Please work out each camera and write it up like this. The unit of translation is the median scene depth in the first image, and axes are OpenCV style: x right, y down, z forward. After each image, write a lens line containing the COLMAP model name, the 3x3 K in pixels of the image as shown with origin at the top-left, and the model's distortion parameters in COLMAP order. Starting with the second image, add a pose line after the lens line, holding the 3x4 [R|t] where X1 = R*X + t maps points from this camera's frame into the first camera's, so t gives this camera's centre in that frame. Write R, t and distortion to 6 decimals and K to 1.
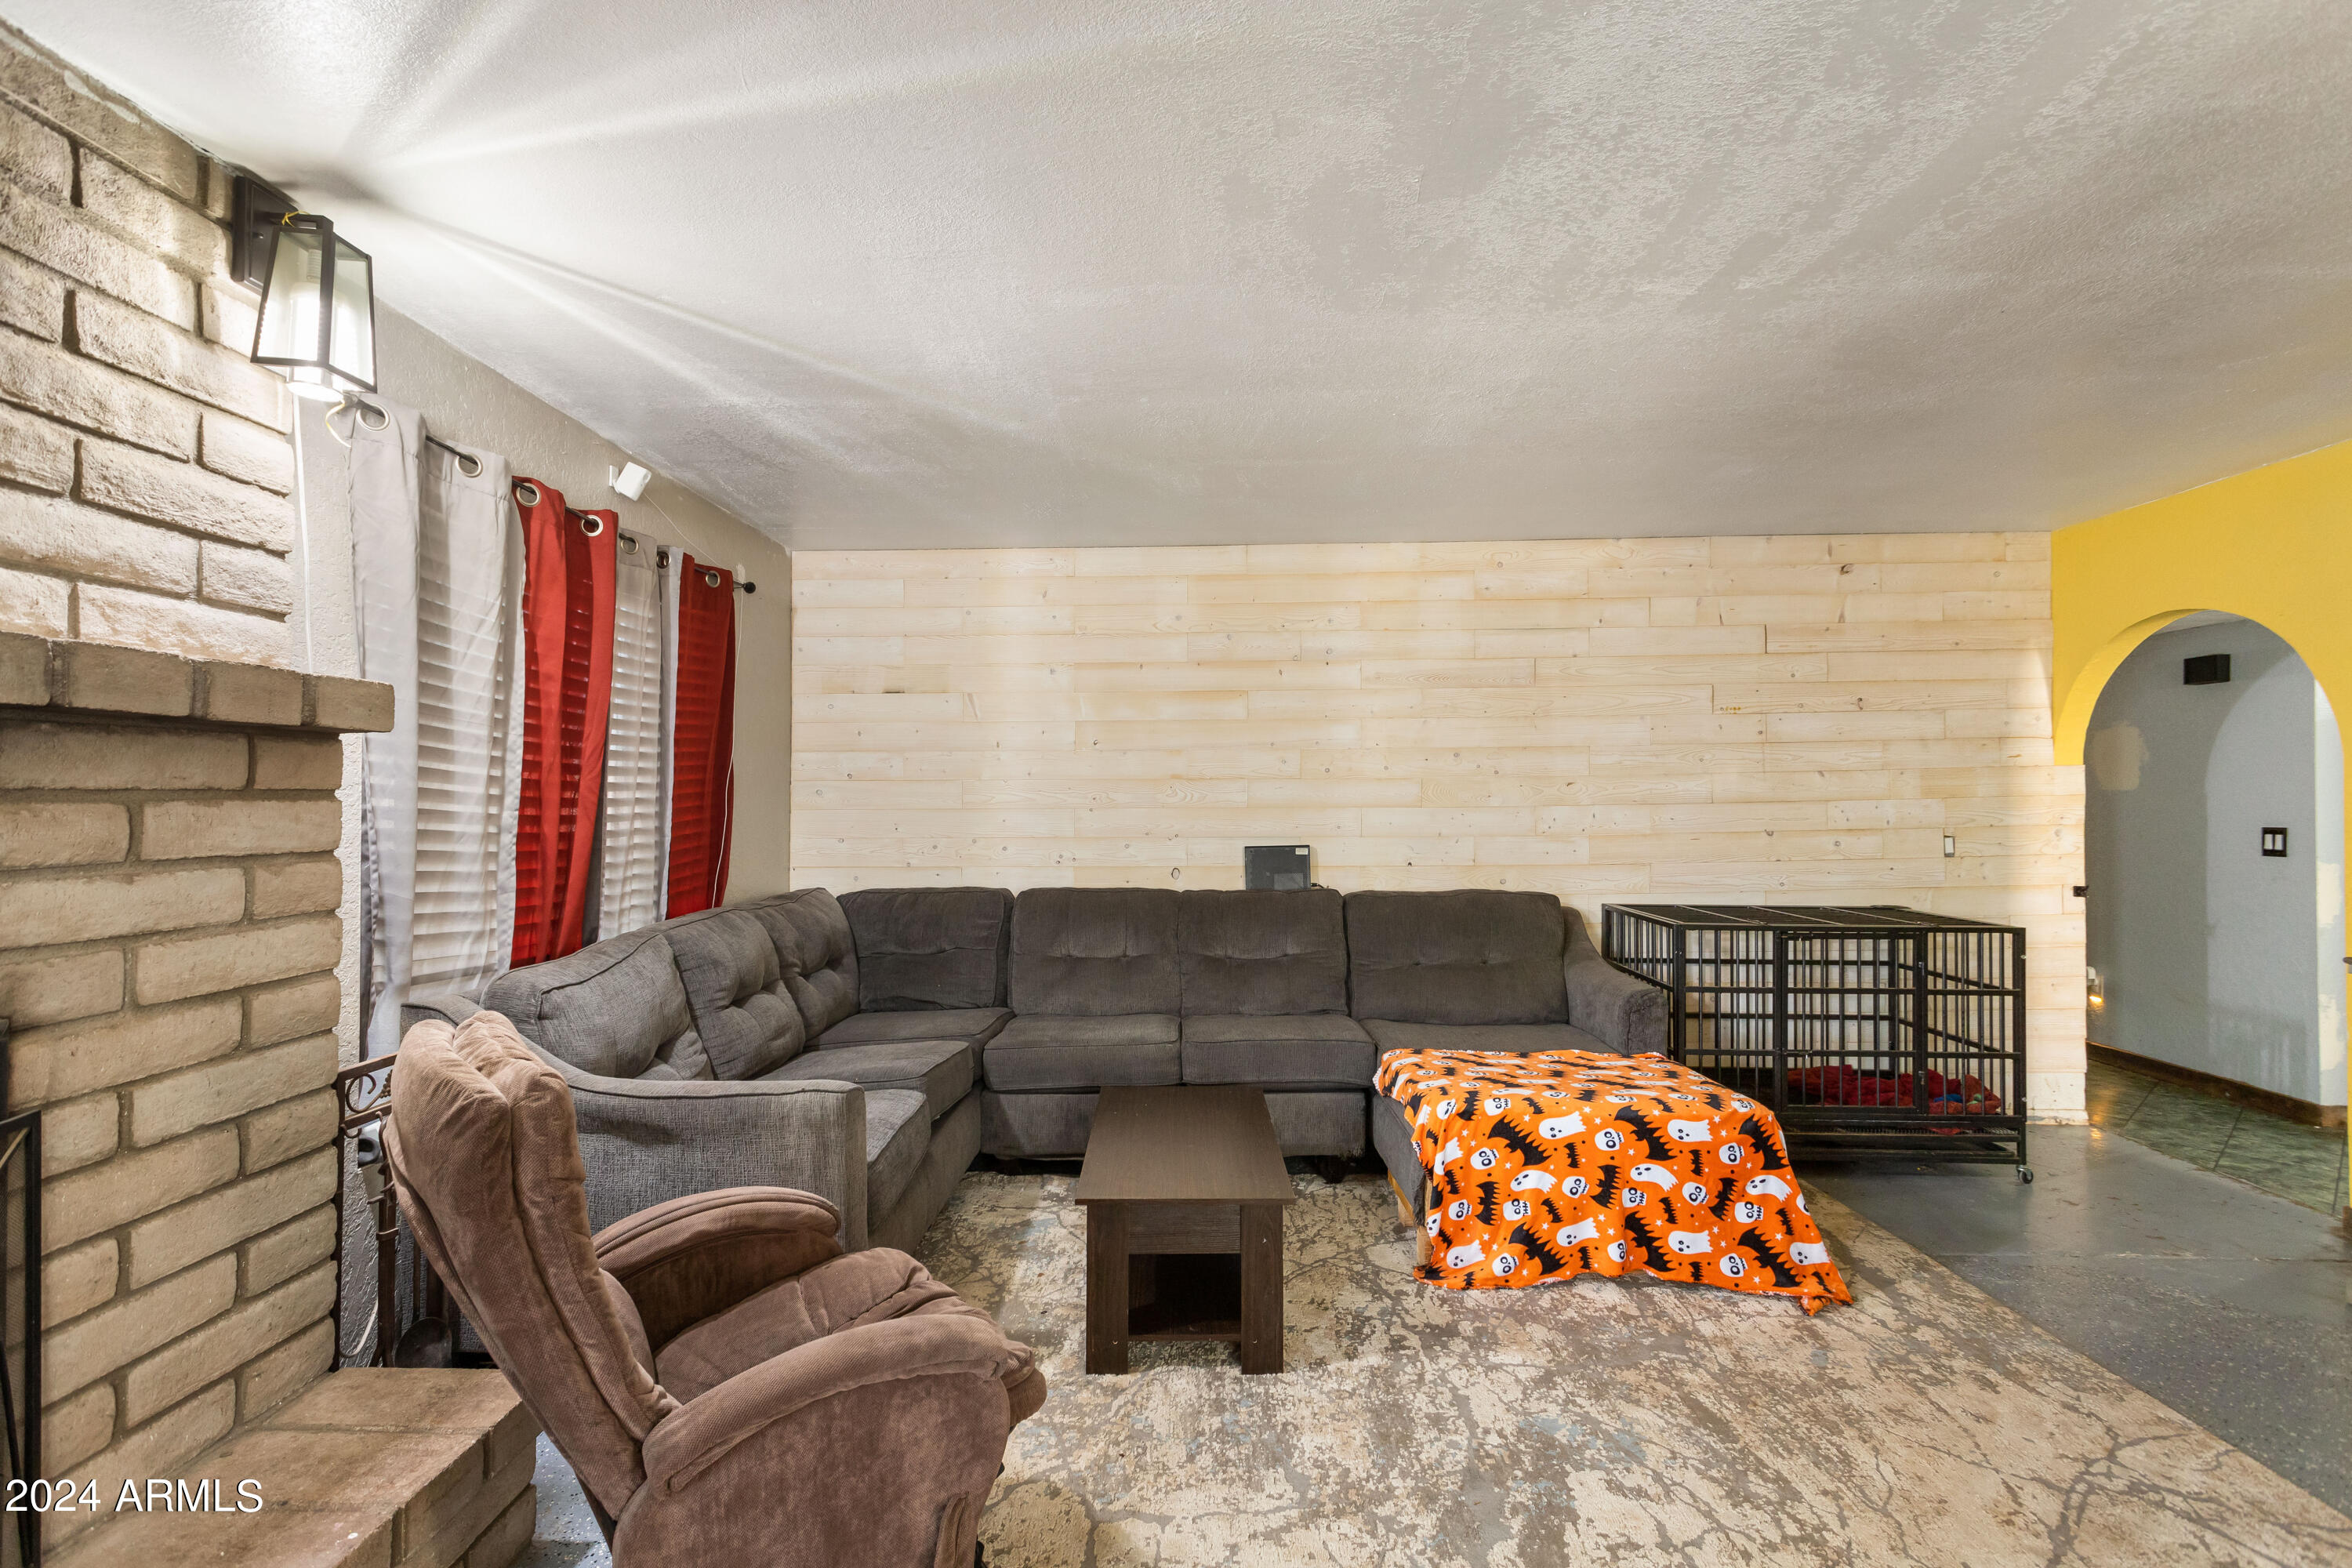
lens RADIAL K [[1148.8, 0, 1166.0], [0, 1148.8, 795.8], [0, 0, 1]] dist [0.008188, 0.000459]
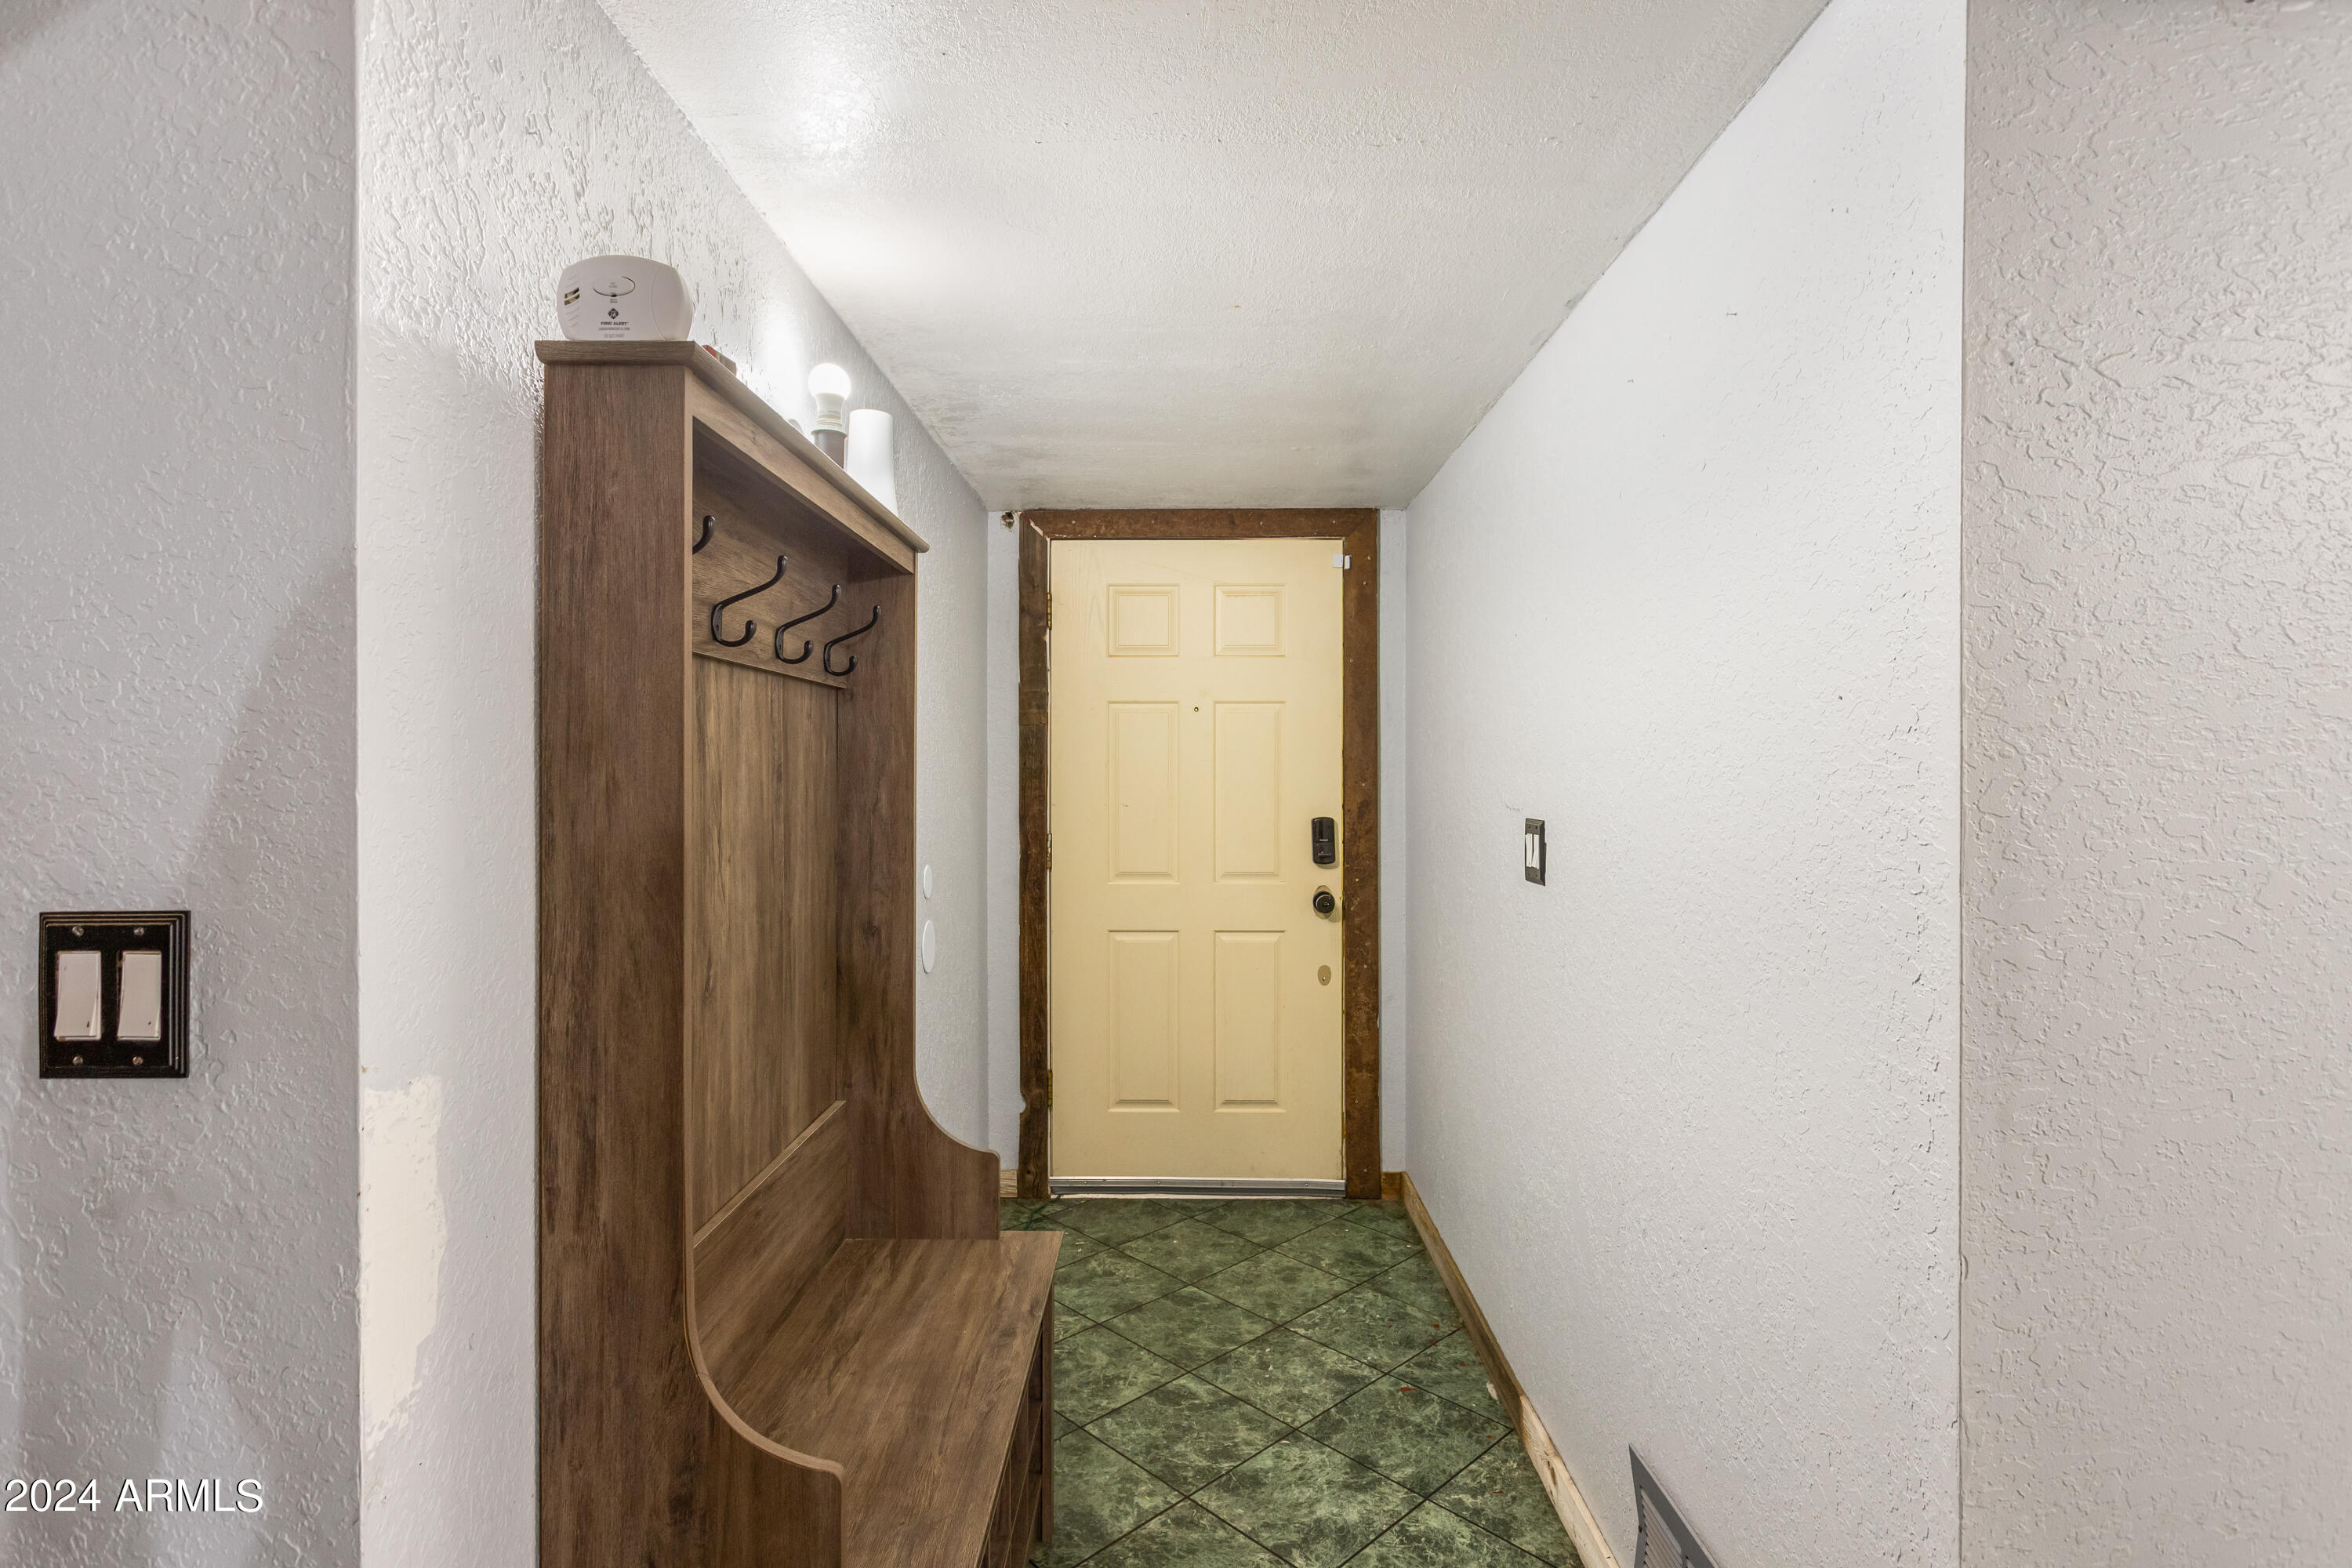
lens RADIAL K [[1179.6, 0, 1166.2], [0, 1179.6, 809.0], [0, 0, 1]] dist [-0.000043, 0.008434]
pose [[-0.017608, -0.003461, 0.999839, 0.964216], [-0.003979, 0.999986, 0.003392, 0.012635], [-0.999837, -0.003918, -0.017622, 1.050544]]
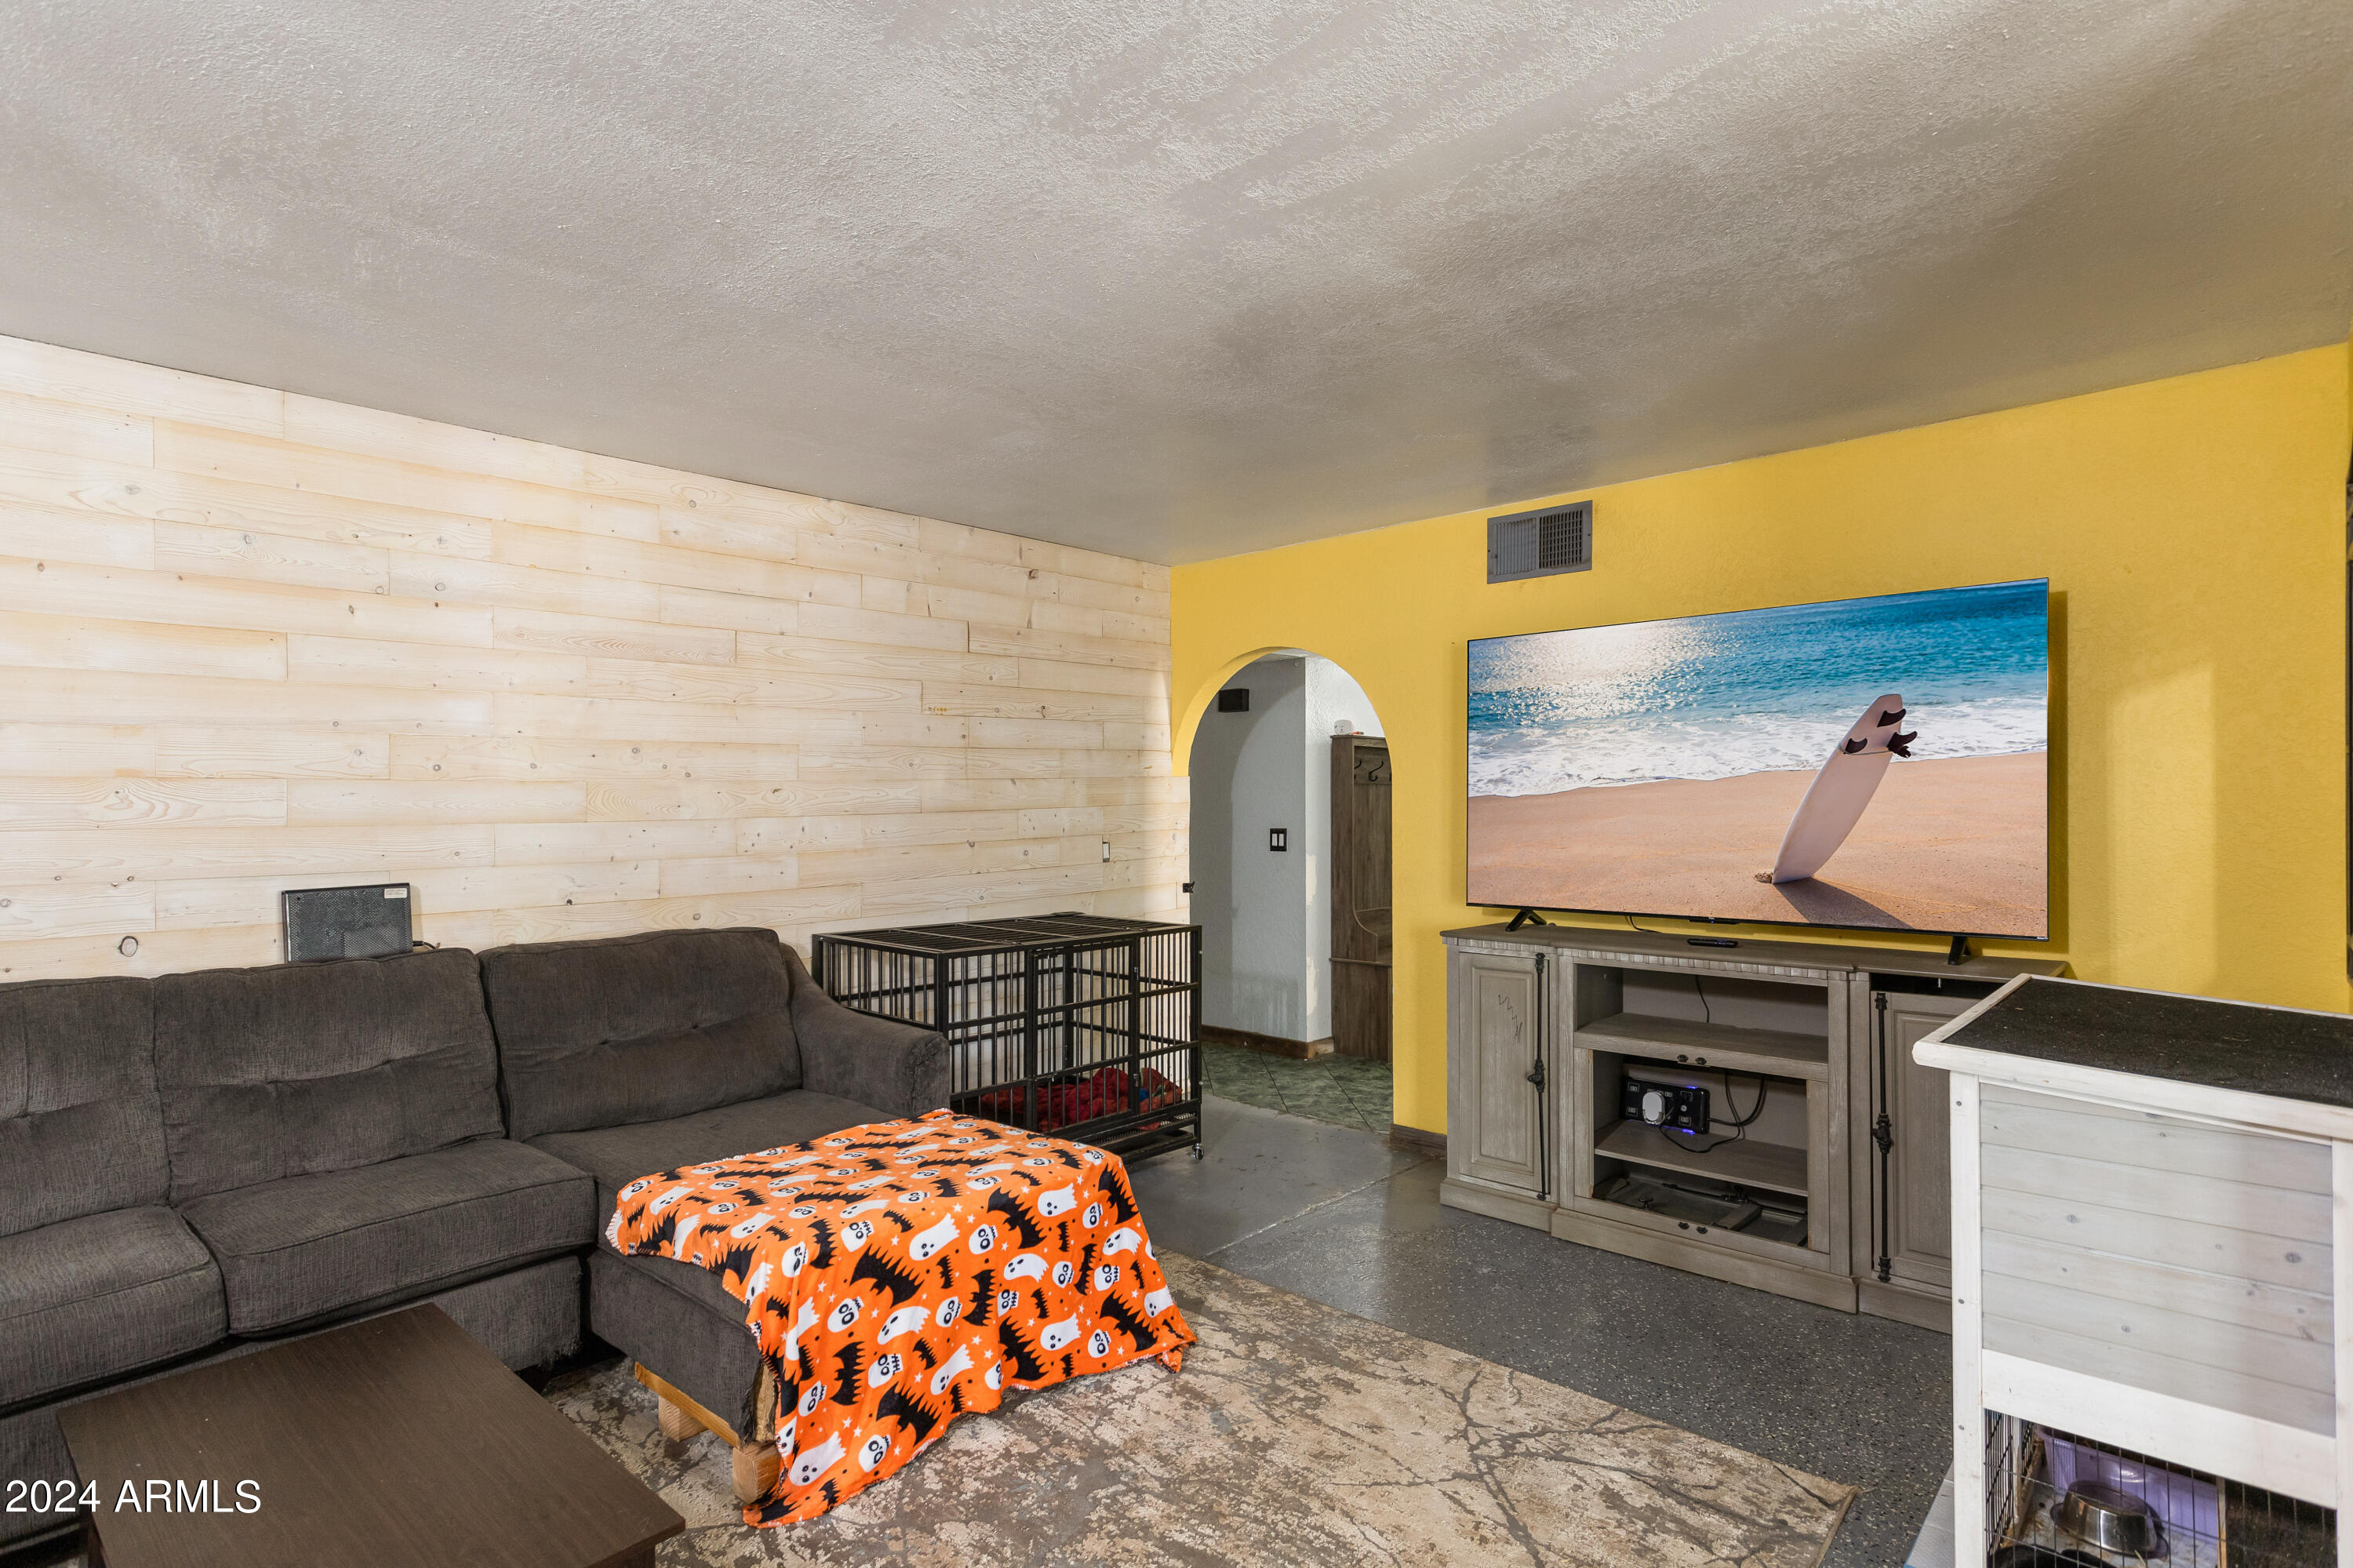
lens RADIAL K [[1180.2, 0, 1166.7], [0, 1180.2, 809.0], [0, 0, 1]] dist [-0.000043, 0.008434]
pose [[0.661012, -0.005942, 0.750352, -0.113149], [0.003065, 0.999982, 0.005219, -0.000933], [-0.750369, -0.001150, 0.661018, 0.298203]]
